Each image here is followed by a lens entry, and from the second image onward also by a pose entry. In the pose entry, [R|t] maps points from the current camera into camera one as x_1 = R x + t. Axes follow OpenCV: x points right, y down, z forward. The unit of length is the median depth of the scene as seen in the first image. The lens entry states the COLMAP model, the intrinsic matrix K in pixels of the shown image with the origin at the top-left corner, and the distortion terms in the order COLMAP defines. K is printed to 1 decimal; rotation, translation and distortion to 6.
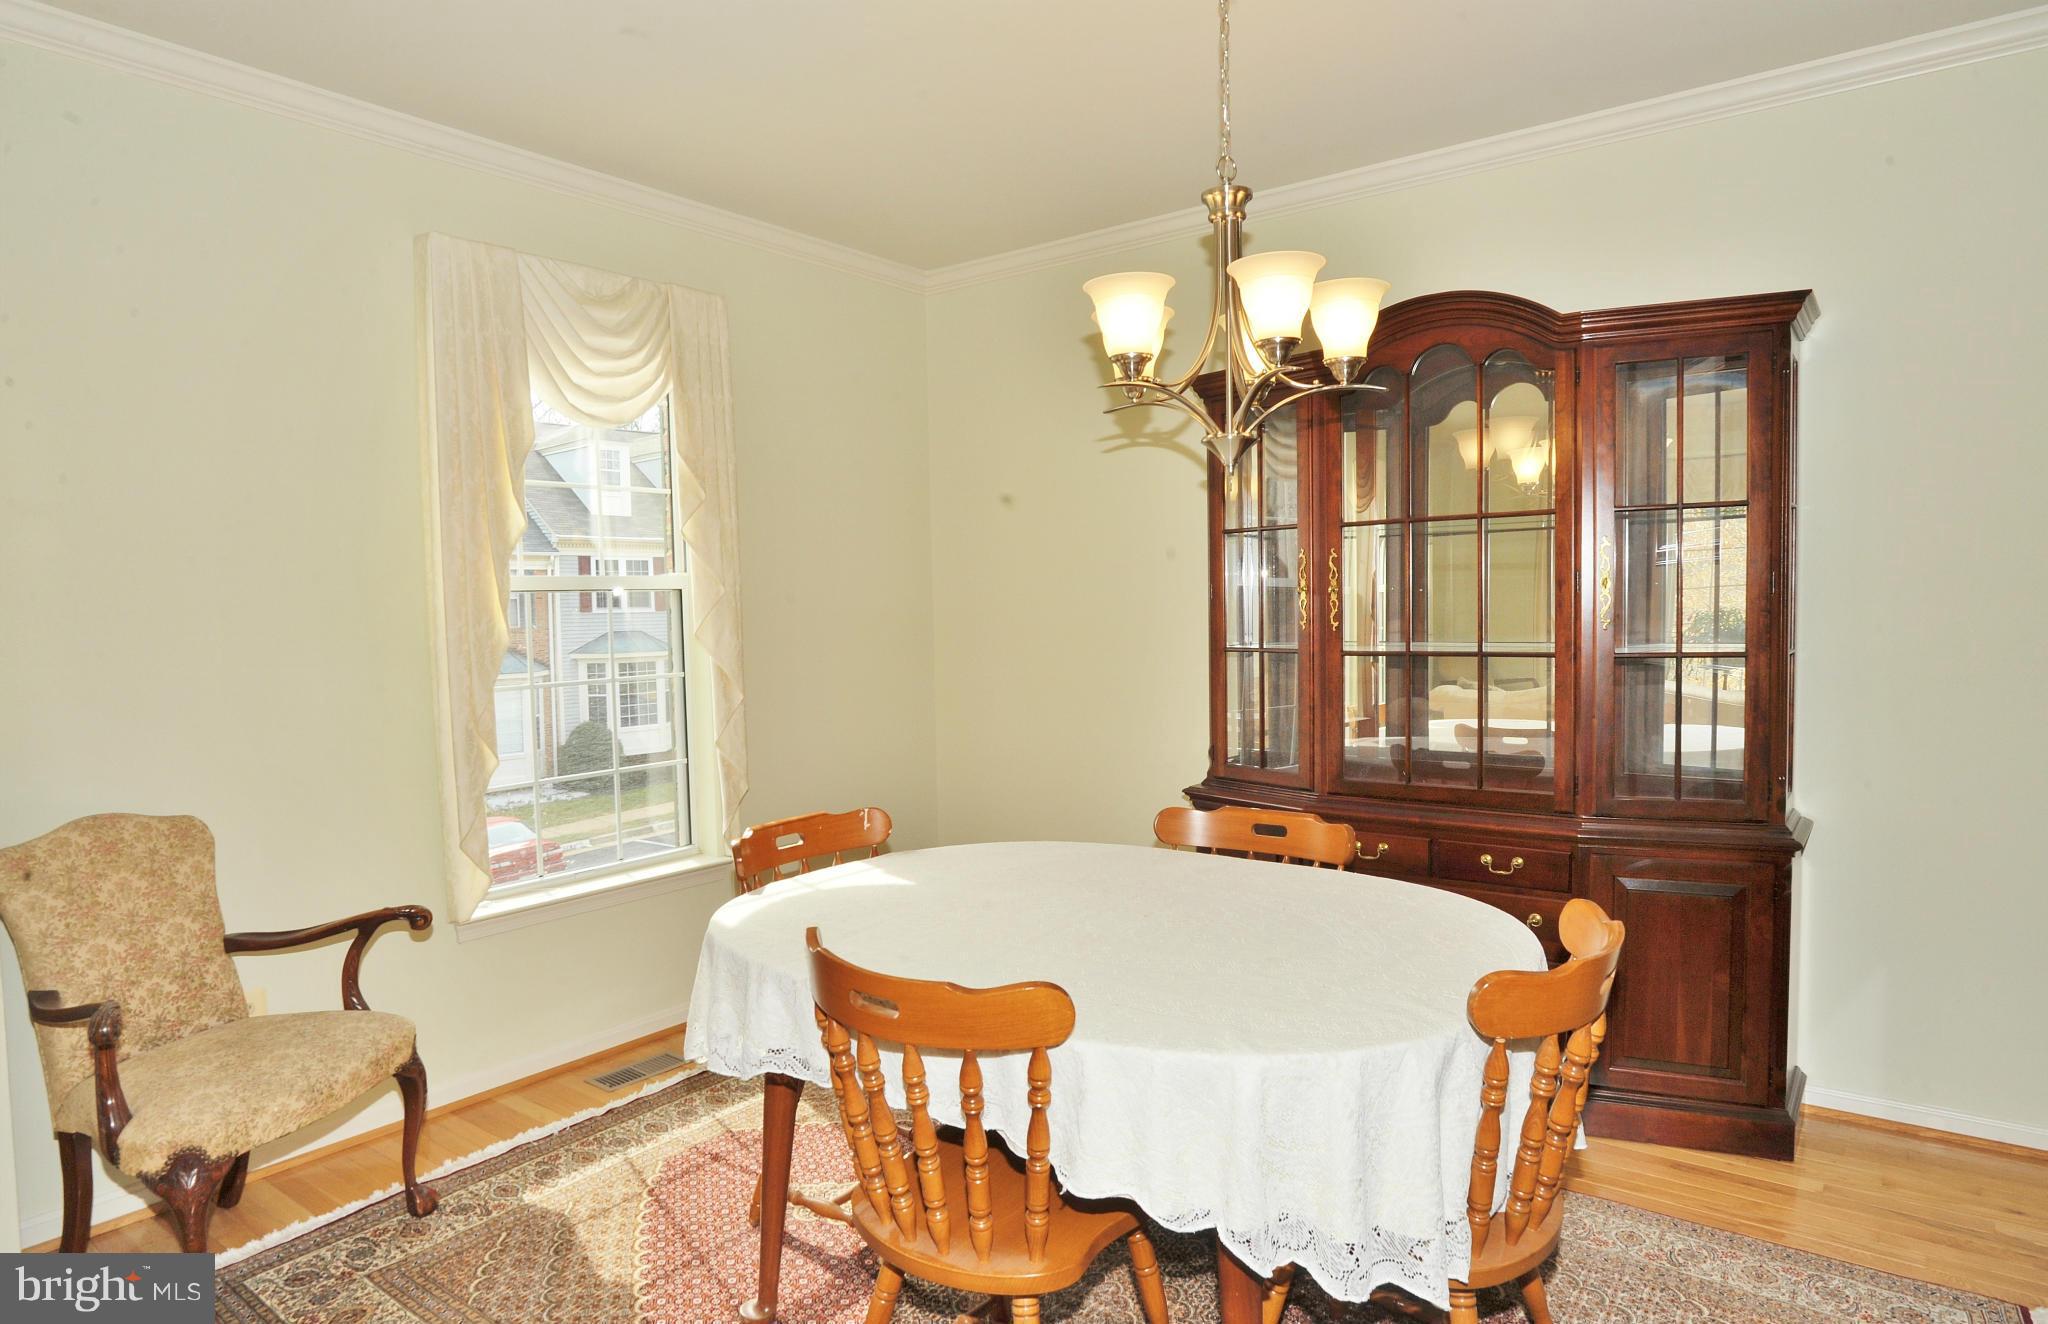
lens RADIAL K [[1187.5, 0, 1021.9], [0, 1187.5, 662.8], [0, 0, 1]] dist [-0.028900, 0.006962]
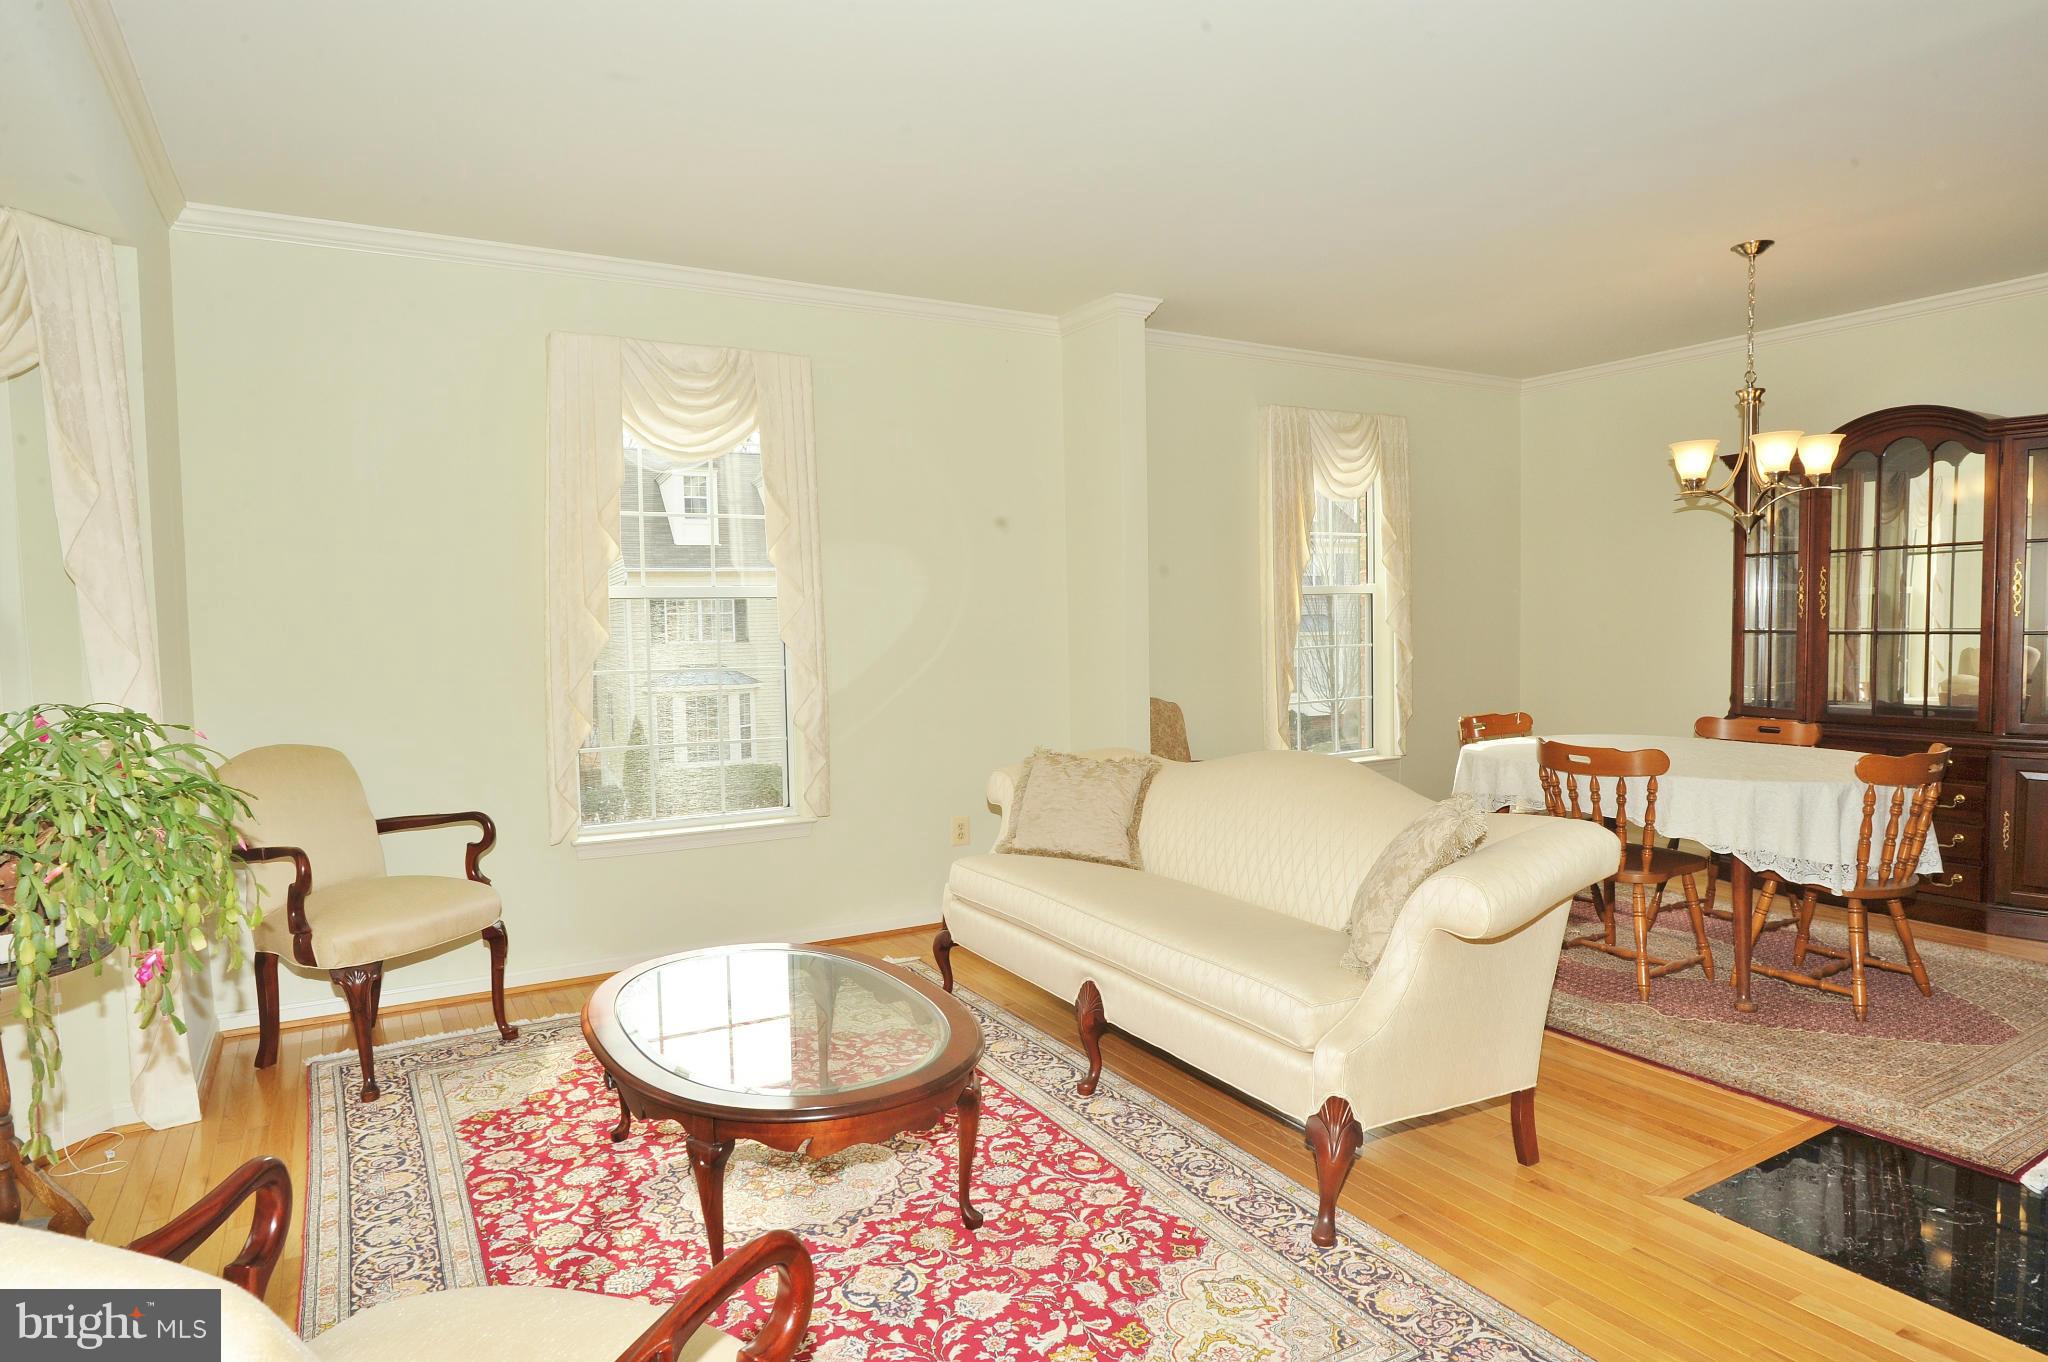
lens RADIAL K [[1170.9, 0, 1027.7], [0, 1170.9, 684.2], [0, 0, 1]] dist [-0.037522, 0.014666]
pose [[0.926205, 0.025012, -0.376190, -0.143718], [-0.019422, 0.999638, 0.018645, 0.054786], [0.376520, -0.009963, 0.926355, -0.865603]]
